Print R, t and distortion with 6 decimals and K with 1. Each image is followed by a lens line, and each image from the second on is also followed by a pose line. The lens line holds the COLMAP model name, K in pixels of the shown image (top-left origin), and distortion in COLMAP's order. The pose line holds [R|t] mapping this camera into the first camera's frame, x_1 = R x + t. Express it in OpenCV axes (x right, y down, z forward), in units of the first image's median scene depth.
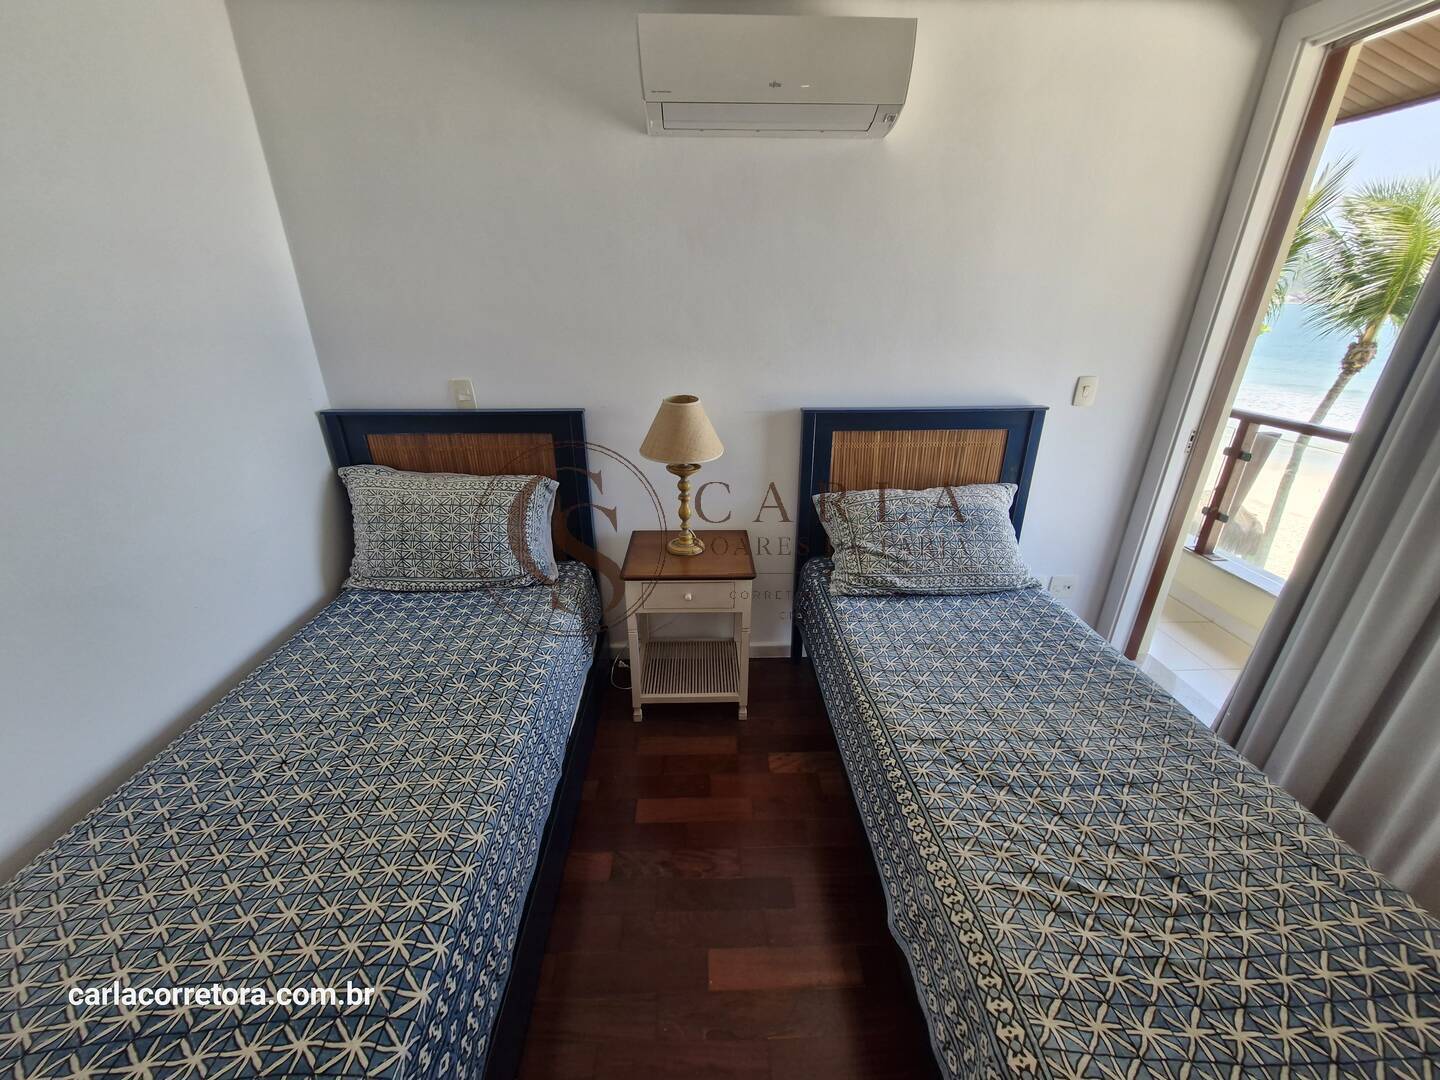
lens RADIAL K [[572.5, 0, 719.3], [0, 572.5, 541.5], [0, 0, 1]] dist [0.003617, 0.000024]
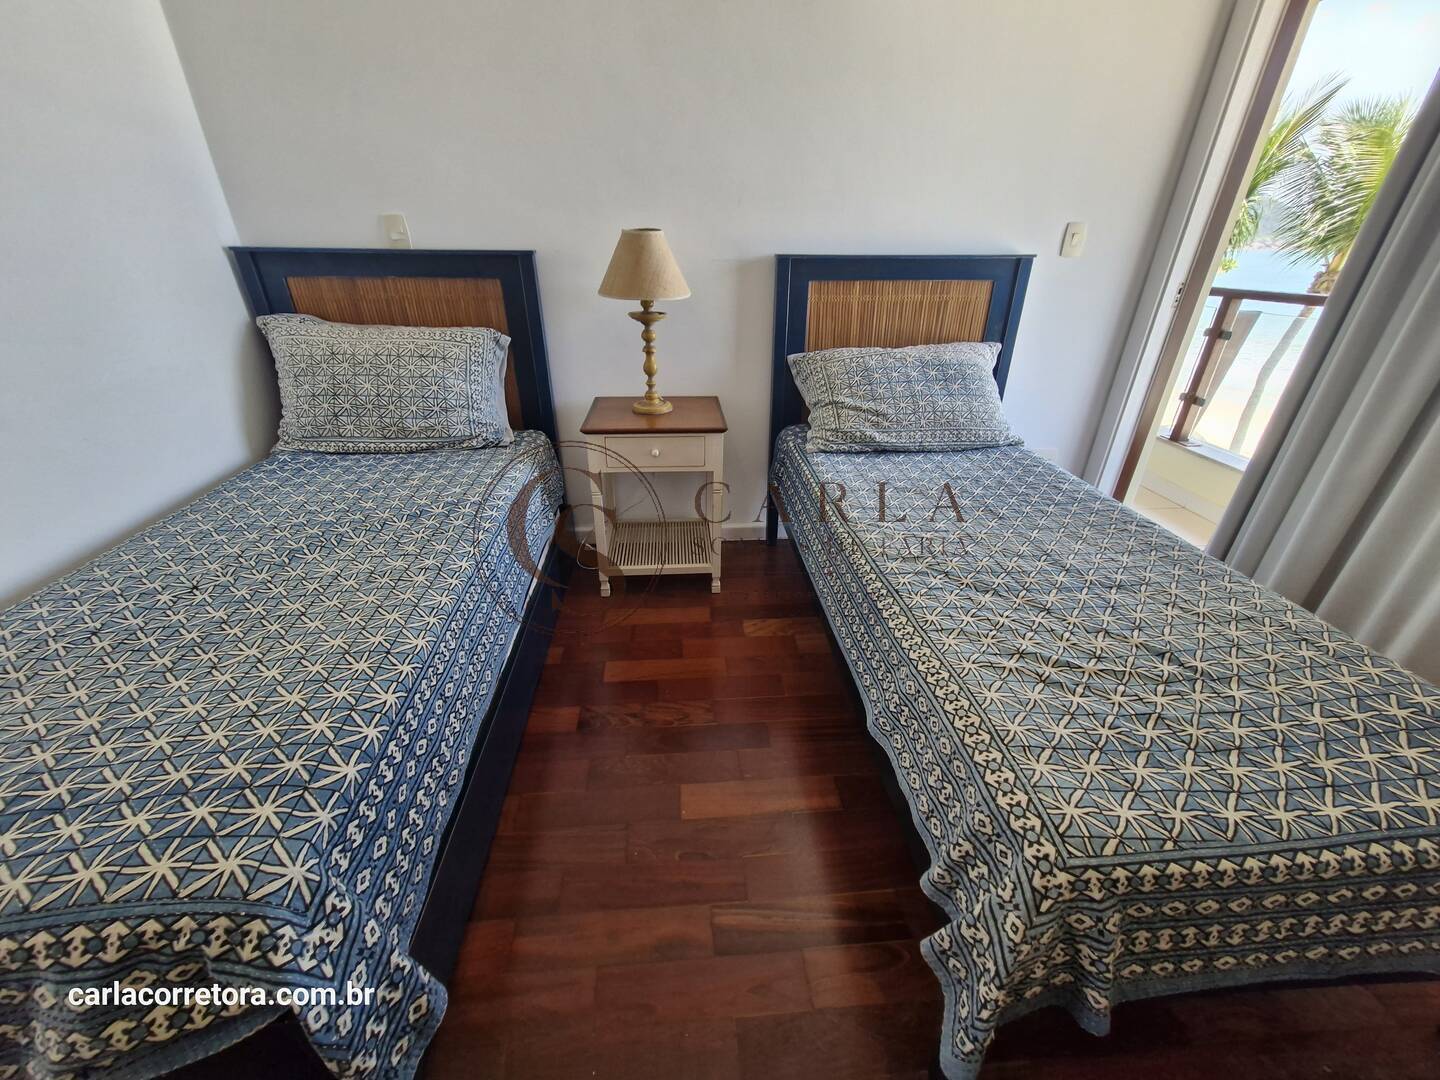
lens RADIAL K [[572.5, 0, 724.2], [0, 572.5, 546.9], [0, 0, 1]] dist [0.003617, 0.000024]
pose [[0.998632, -0.016103, 0.049750, 0.009466], [0.012176, 0.996859, 0.078251, 0.186594], [-0.050854, -0.077539, 0.995692, 0.058360]]
